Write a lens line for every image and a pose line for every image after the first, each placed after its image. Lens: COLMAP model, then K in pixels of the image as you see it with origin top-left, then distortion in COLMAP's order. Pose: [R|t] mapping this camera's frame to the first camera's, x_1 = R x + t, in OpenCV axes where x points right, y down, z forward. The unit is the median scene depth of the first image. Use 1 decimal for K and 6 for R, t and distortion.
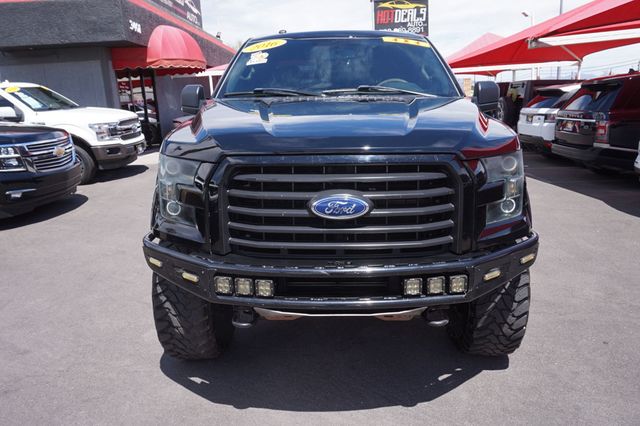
lens RADIAL K [[479.8, 0, 317.8], [0, 479.8, 209.2], [0, 0, 1]] dist [-0.009325, 0.007169]
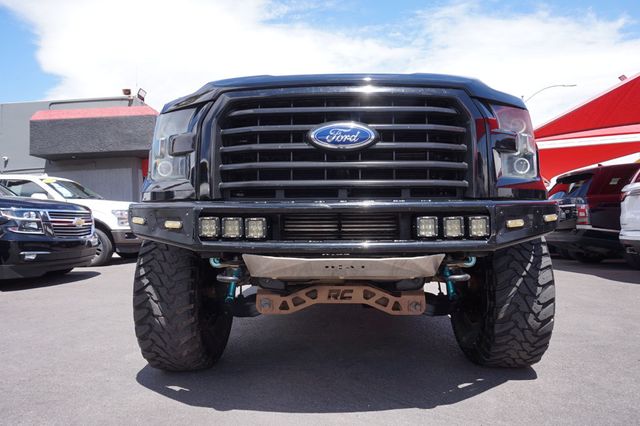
lens RADIAL K [[429.6, 0, 319.1], [0, 429.6, 211.6], [0, 0, 1]] dist [-0.031290, 0.018173]
pose [[0.999928, 0.011001, -0.004771, 0.005492], [-0.011876, 0.963658, -0.266876, 0.273334], [0.001662, 0.266913, 0.963719, 0.196200]]
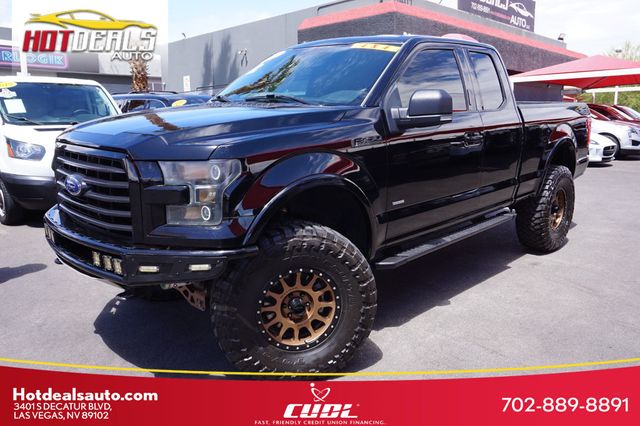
lens RADIAL K [[494.4, 0, 322.3], [0, 494.4, 214.5], [0, 0, 1]] dist [-0.032473, -0.001375]
pose [[0.738669, 0.157343, -0.655448, 1.122572], [-0.163464, 0.985163, 0.052274, -0.085417], [0.653948, 0.068529, 0.753429, 0.339789]]
